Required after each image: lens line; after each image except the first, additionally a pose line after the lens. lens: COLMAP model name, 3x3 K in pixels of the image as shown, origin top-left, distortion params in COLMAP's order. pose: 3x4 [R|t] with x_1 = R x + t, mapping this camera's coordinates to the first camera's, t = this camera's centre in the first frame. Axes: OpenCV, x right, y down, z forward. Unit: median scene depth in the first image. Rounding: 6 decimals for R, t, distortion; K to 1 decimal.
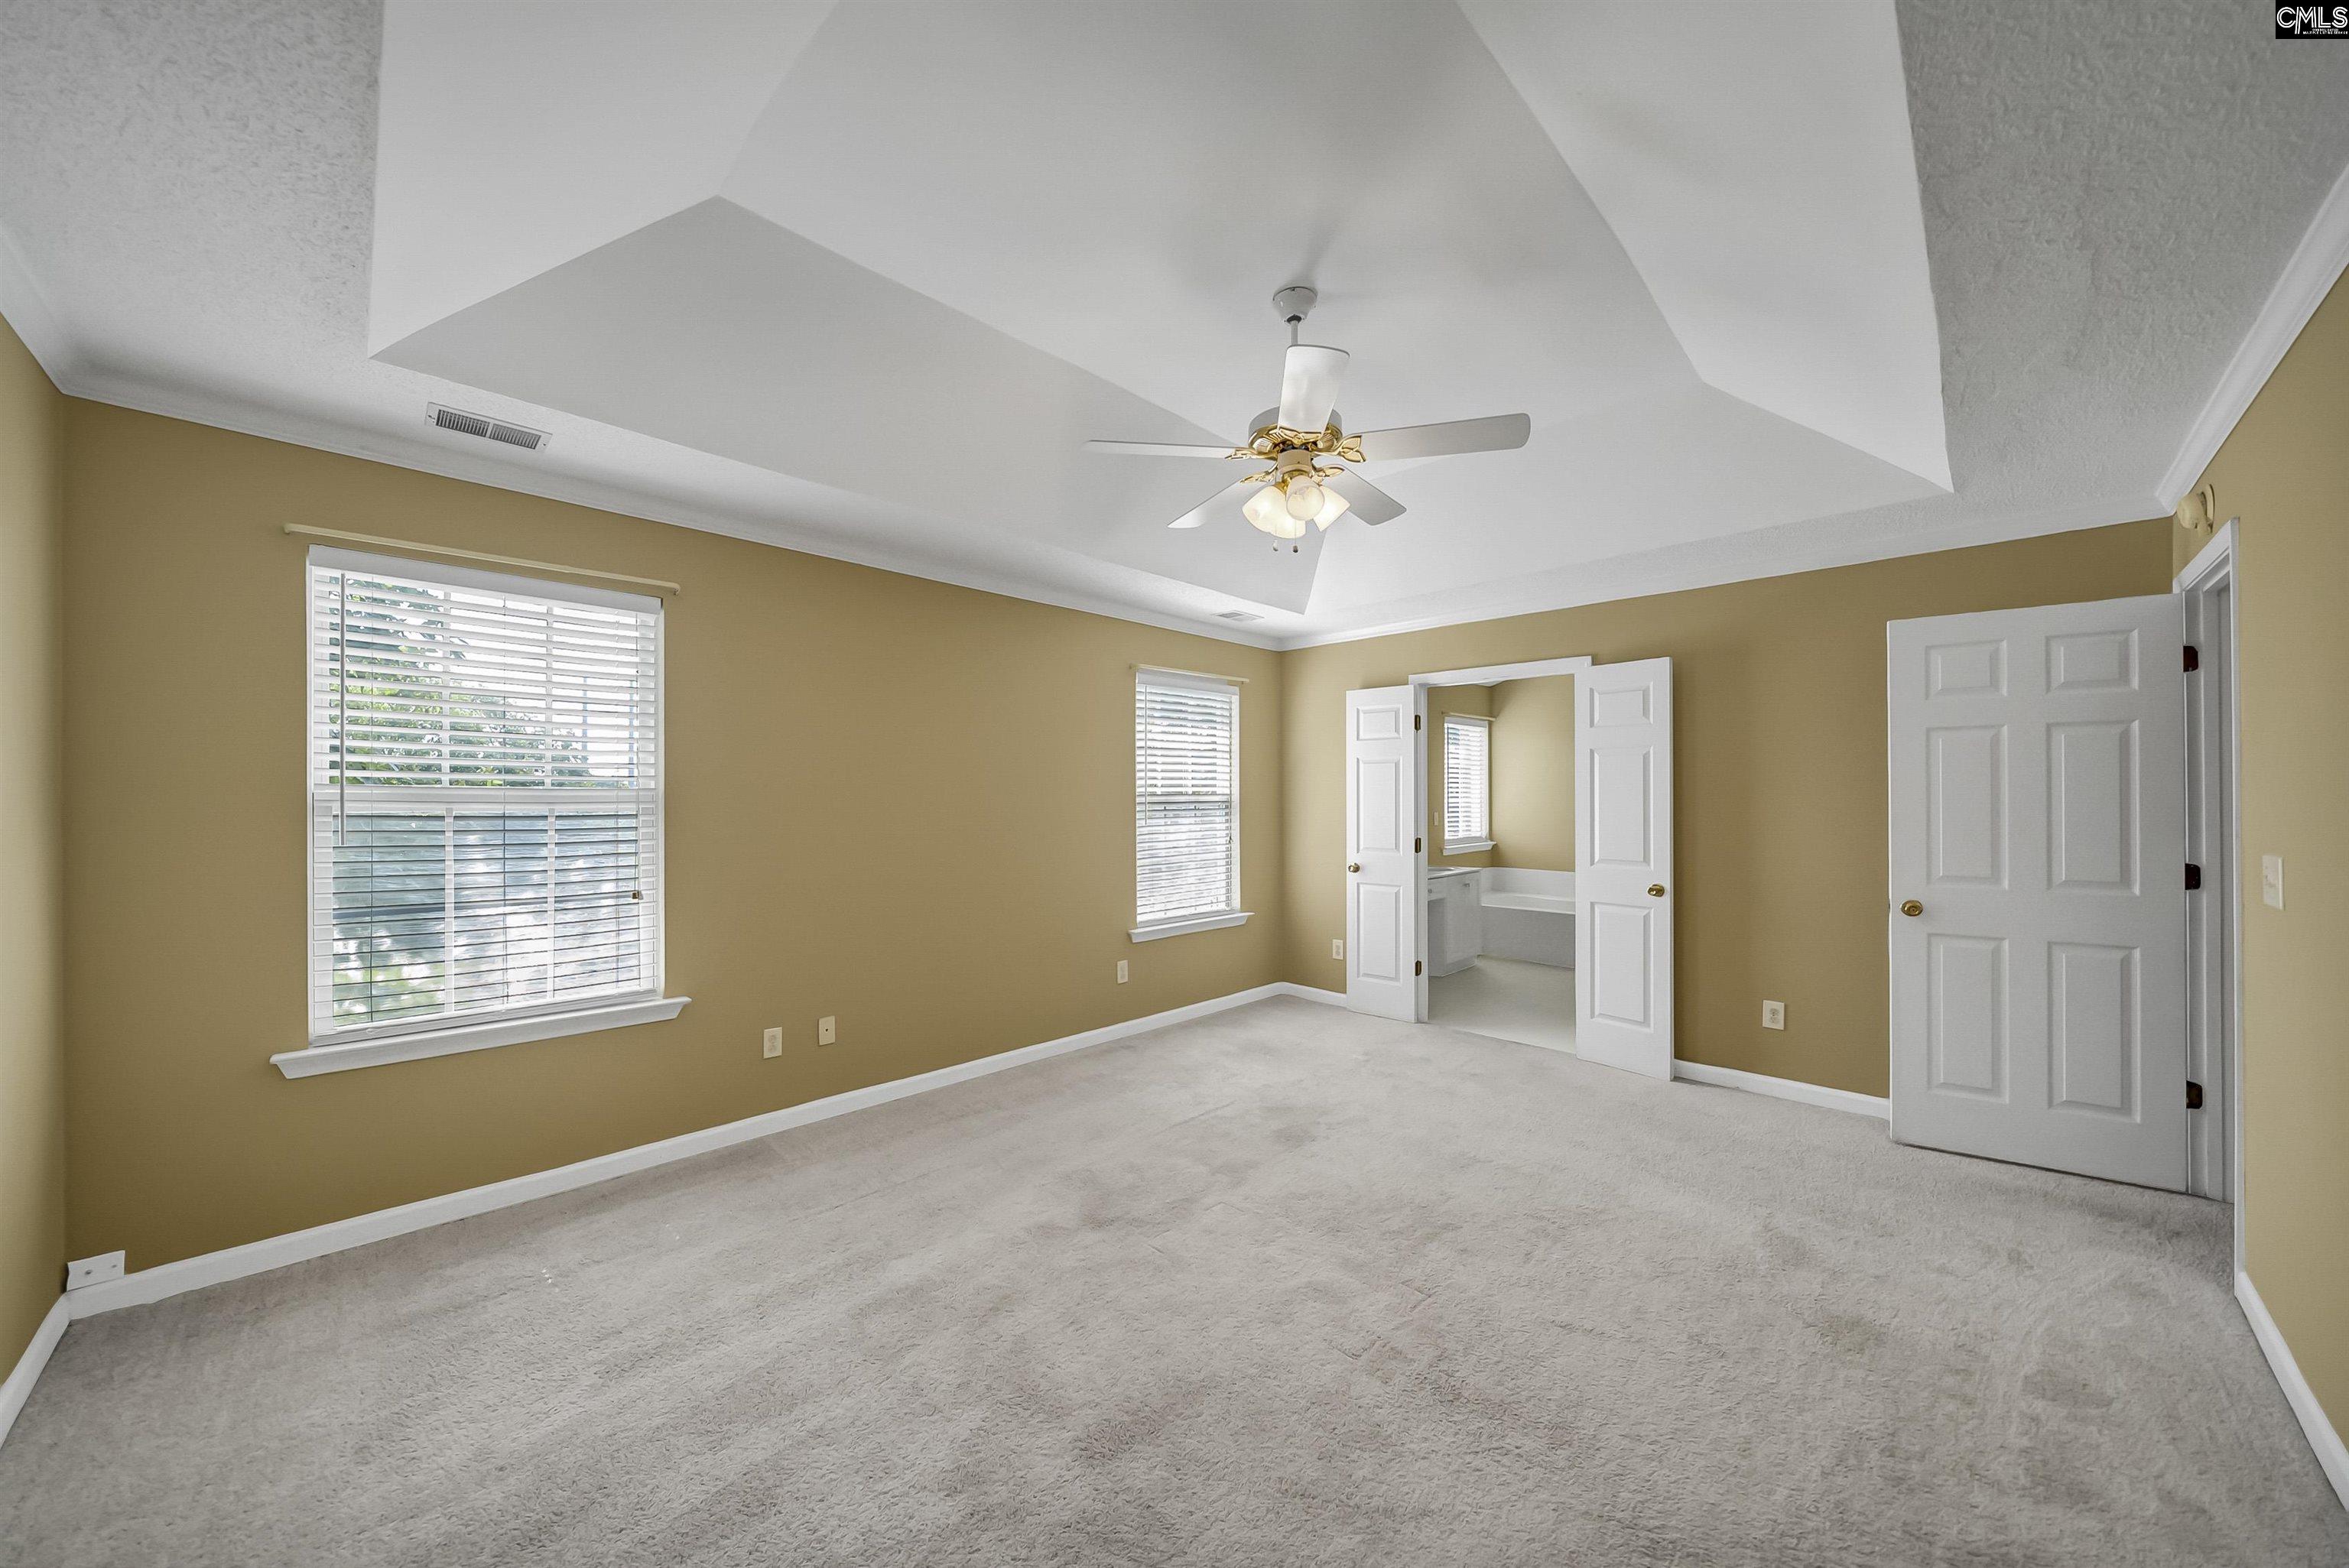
lens RADIAL K [[833.1, 0, 1152.1], [0, 833.1, 790.1], [0, 0, 1]] dist [-0.009655, -0.000465]
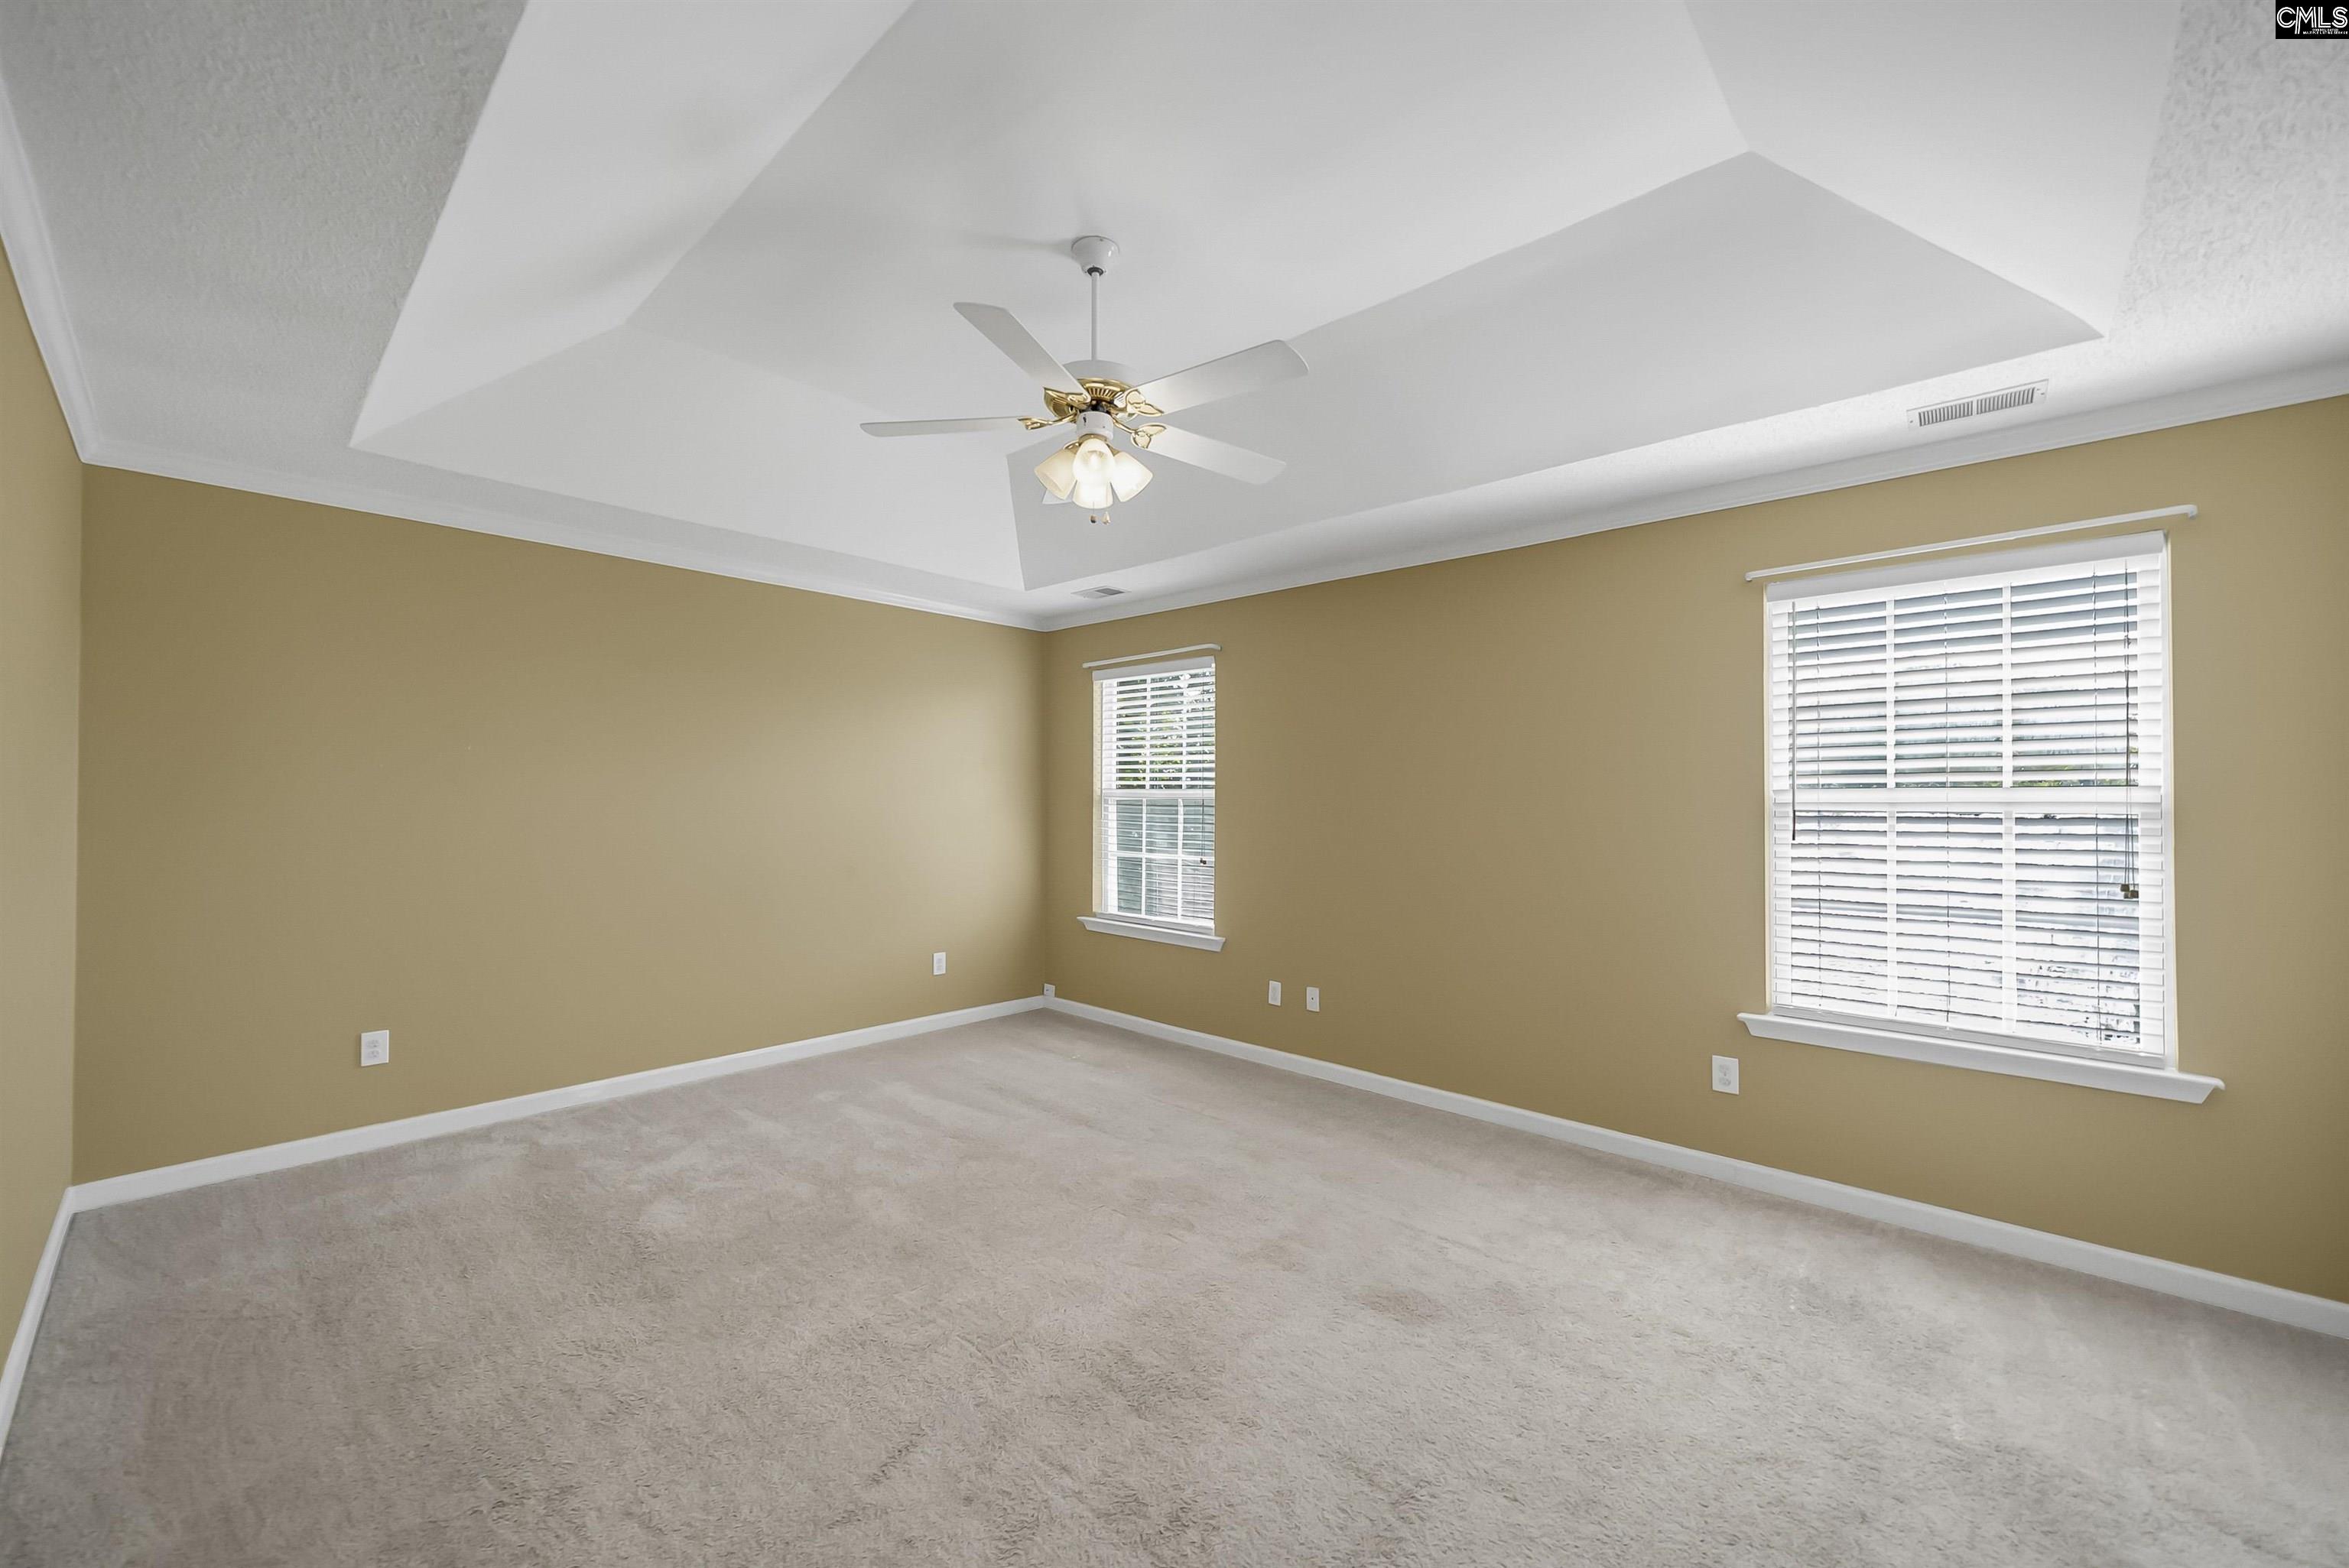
lens RADIAL K [[928.9, 0, 1182.0], [0, 928.9, 802.3], [0, 0, 1]] dist [-0.003498, -0.000044]
pose [[0.029443, 0.012874, -0.999484, 0.787216], [0.014965, 0.999799, 0.013319, -0.002403], [0.999454, -0.015349, 0.029244, 0.699889]]
